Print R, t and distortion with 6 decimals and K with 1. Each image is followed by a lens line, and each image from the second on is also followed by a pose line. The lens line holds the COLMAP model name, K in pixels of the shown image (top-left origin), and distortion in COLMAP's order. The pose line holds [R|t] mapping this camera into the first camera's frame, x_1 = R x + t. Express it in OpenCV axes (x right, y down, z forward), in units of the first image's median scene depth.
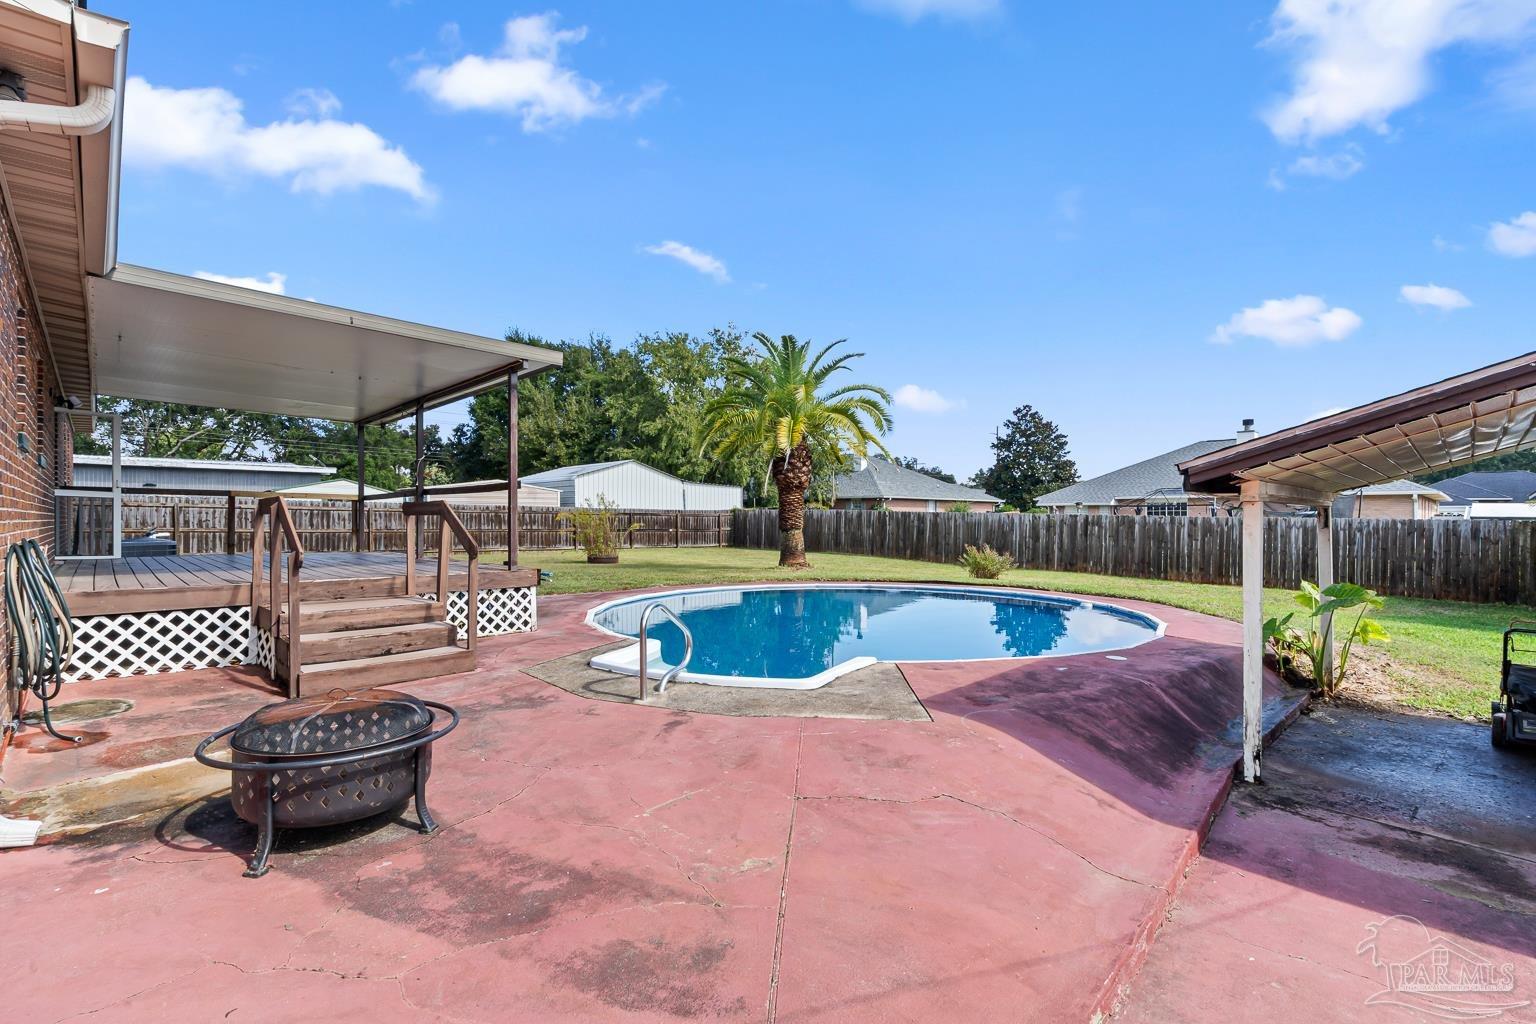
lens RADIAL K [[700.3, 0, 762.1], [0, 700.3, 519.9], [0, 0, 1]] dist [-0.006733, 0.003990]
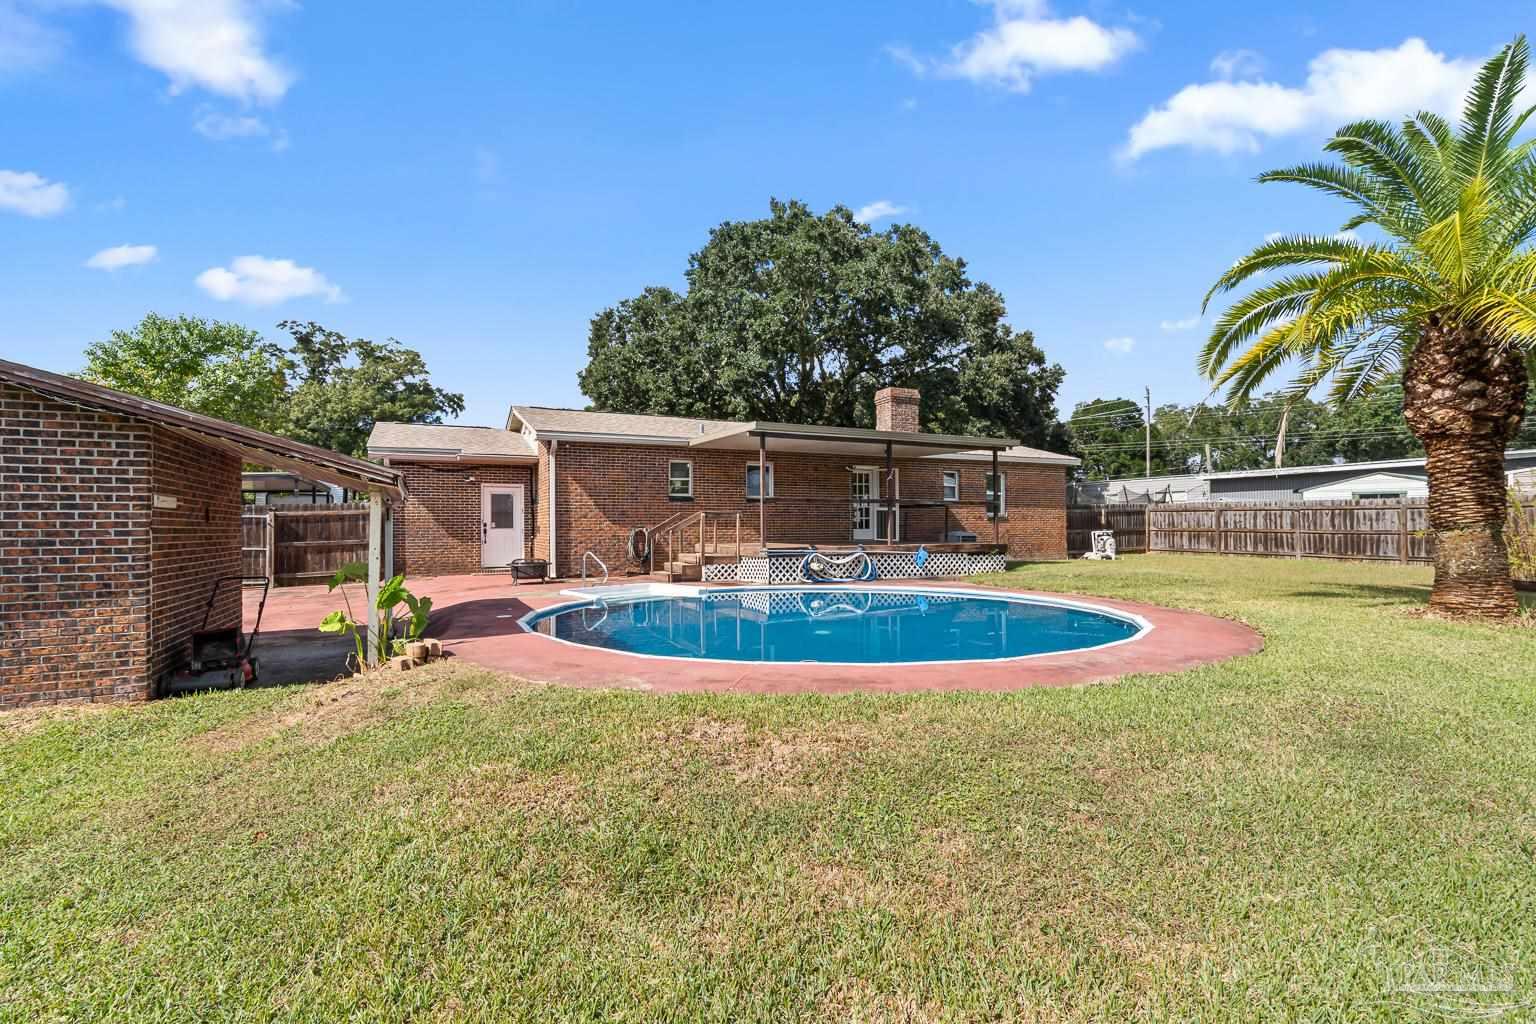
lens RADIAL K [[700.3, 0, 770.1], [0, 700.3, 525.8], [0, 0, 1]] dist [-0.006733, 0.003990]
pose [[-0.293389, -0.005368, -0.955978, 1.325345], [0.005170, 0.999961, -0.007202, 0.029262], [0.955979, -0.007056, -0.293349, 1.530618]]
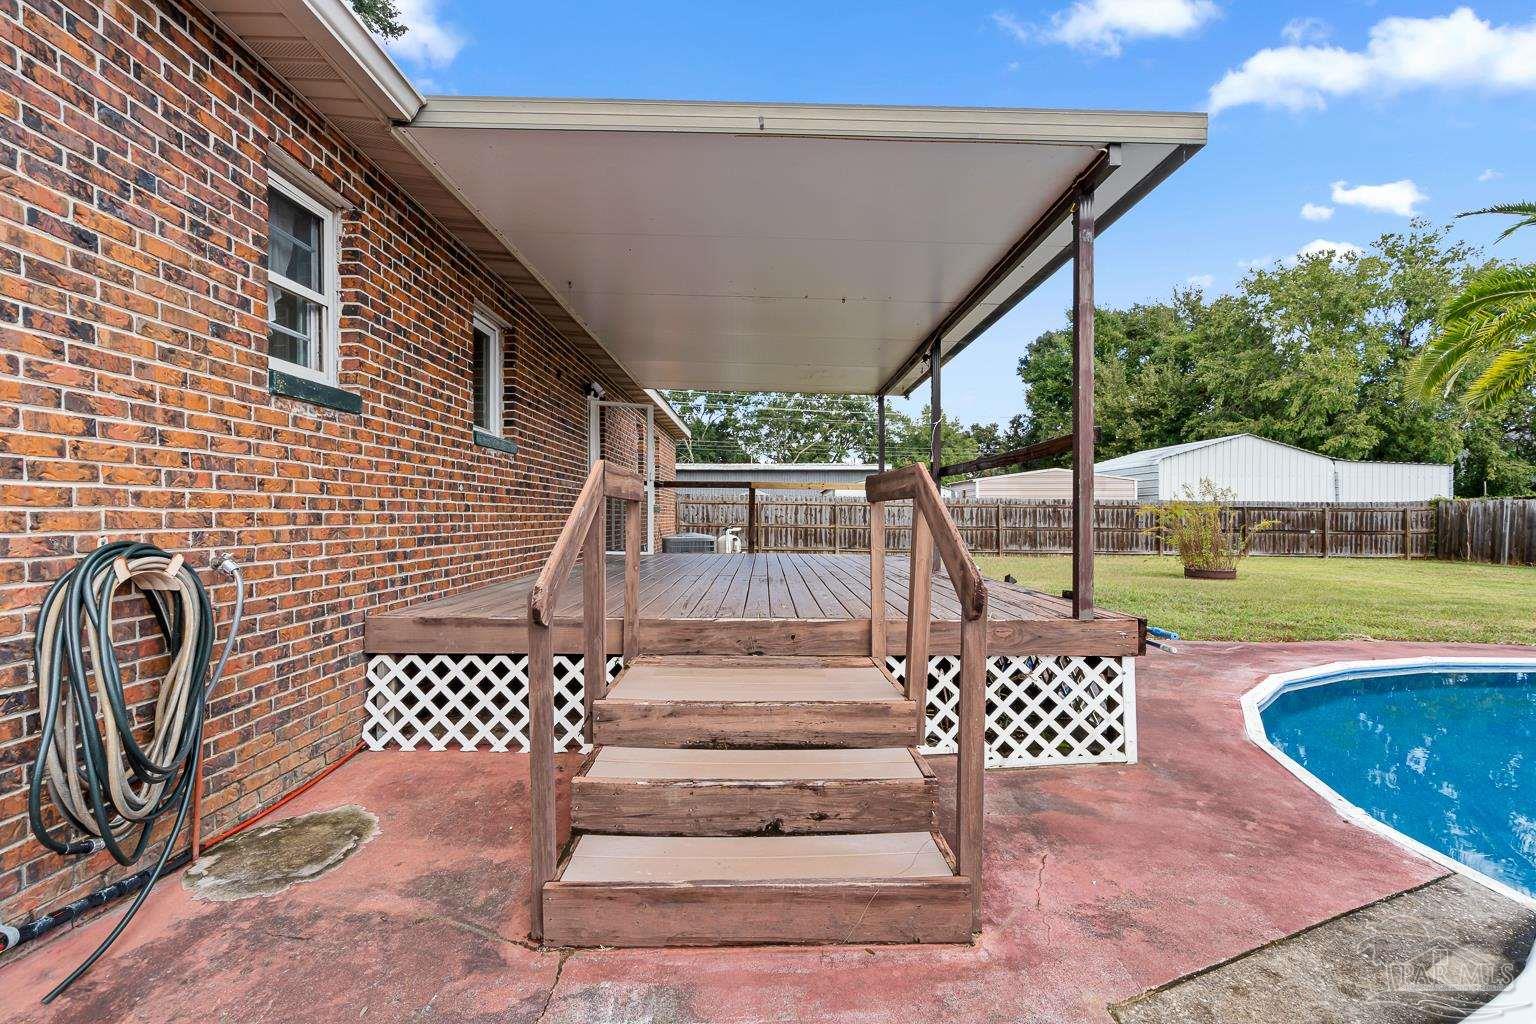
lens RADIAL K [[700.3, 0, 757.7], [0, 700.3, 519.8], [0, 0, 1]] dist [-0.006733, 0.003990]
pose [[0.720404, 0.003272, -0.693547, -0.185895], [-0.000967, 0.999993, 0.003713, 0.004147], [0.693554, -0.002005, 0.720402, 0.504549]]
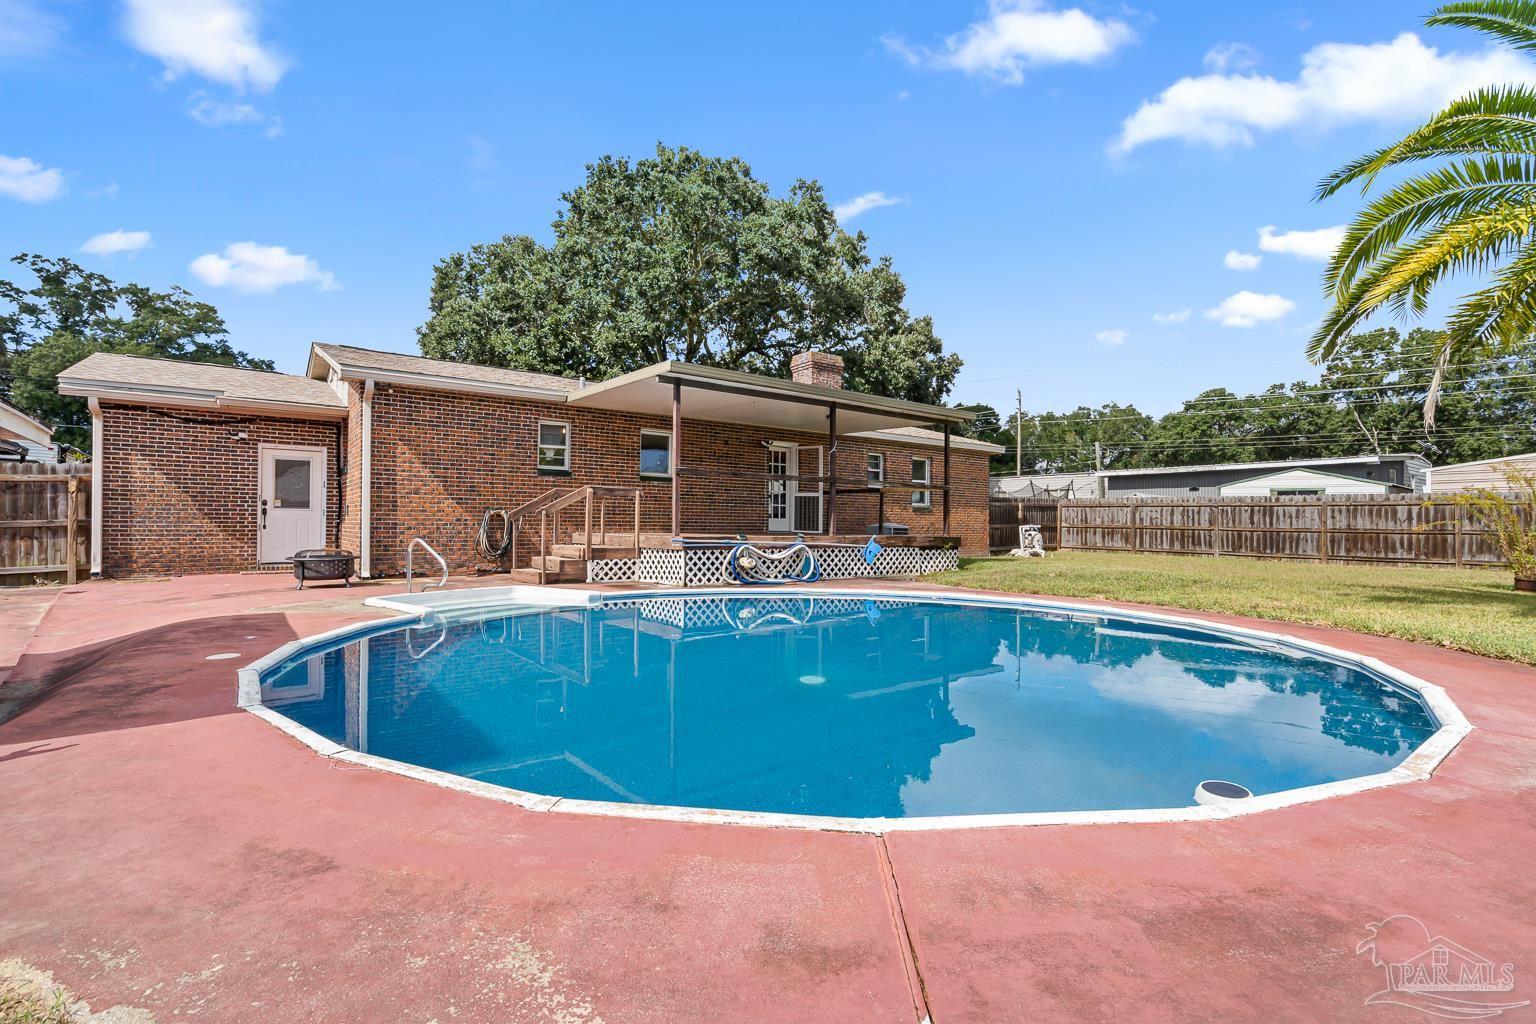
lens RADIAL K [[700.3, 0, 764.2], [0, 700.3, 523.5], [0, 0, 1]] dist [-0.006733, 0.003990]
pose [[-0.107297, -0.009132, -0.994185, 0.906655], [-0.007236, 0.999939, -0.008404, 0.057040], [0.994201, 0.006292, -0.107356, 1.296305]]
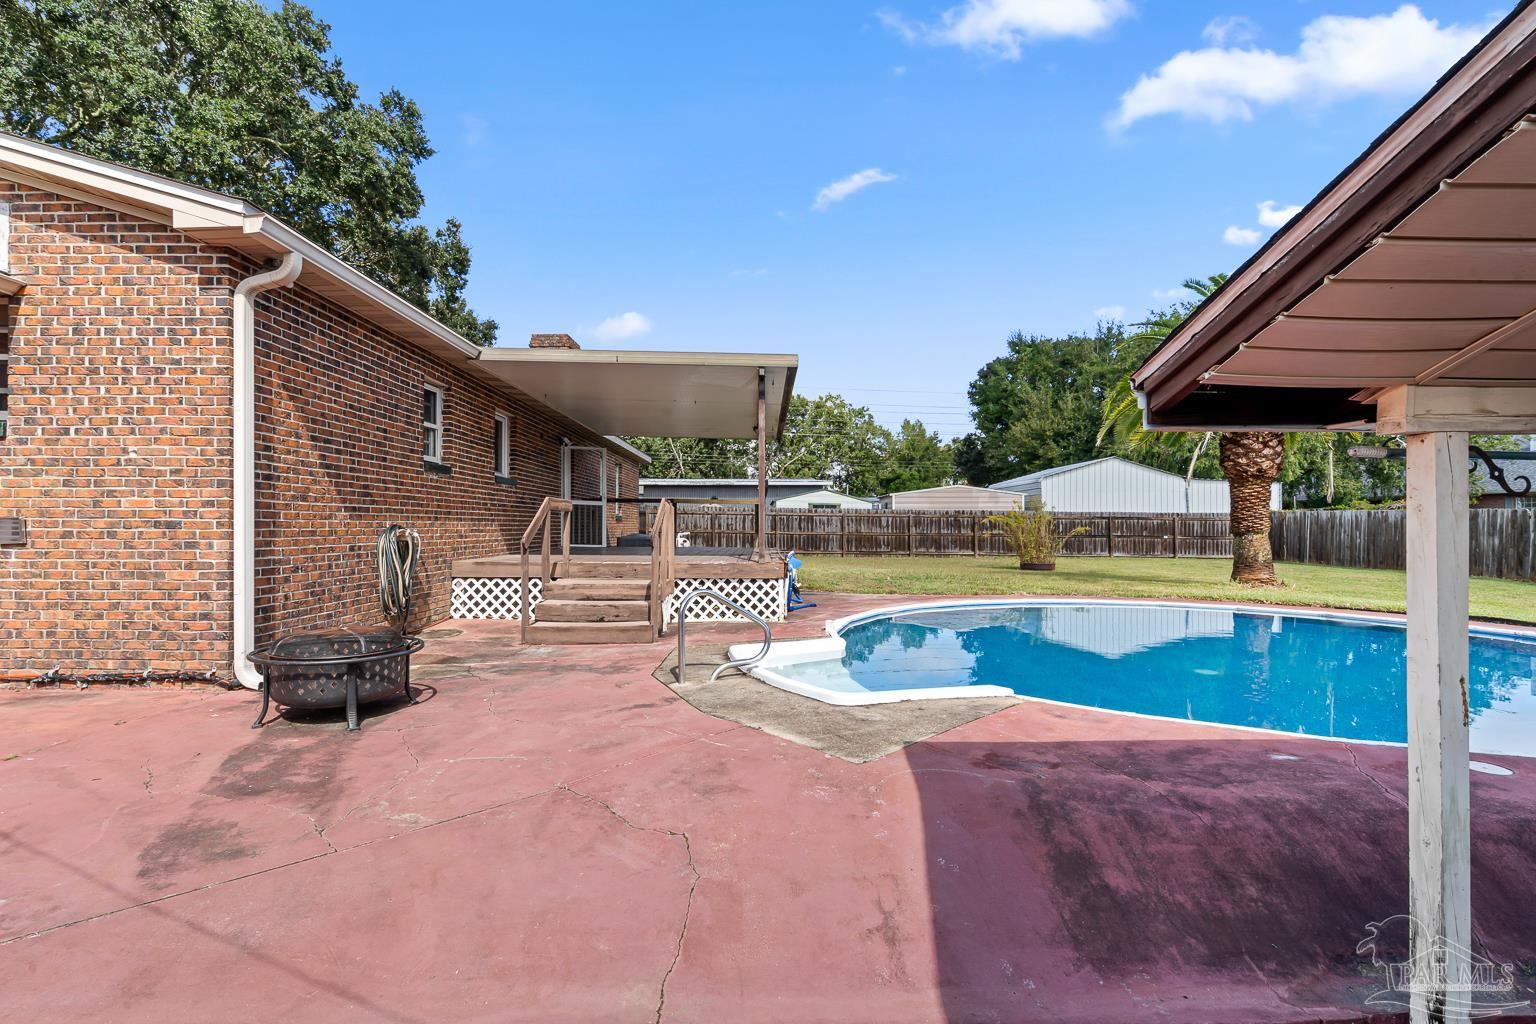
lens RADIAL K [[700.3, 0, 753.6], [0, 700.3, 519.5], [0, 0, 1]] dist [-0.006733, 0.003990]
pose [[0.718828, -0.007138, -0.695152, 0.384737], [-0.001665, 0.999927, -0.011989, 0.017989], [0.695186, 0.009775, 0.718763, 0.208433]]
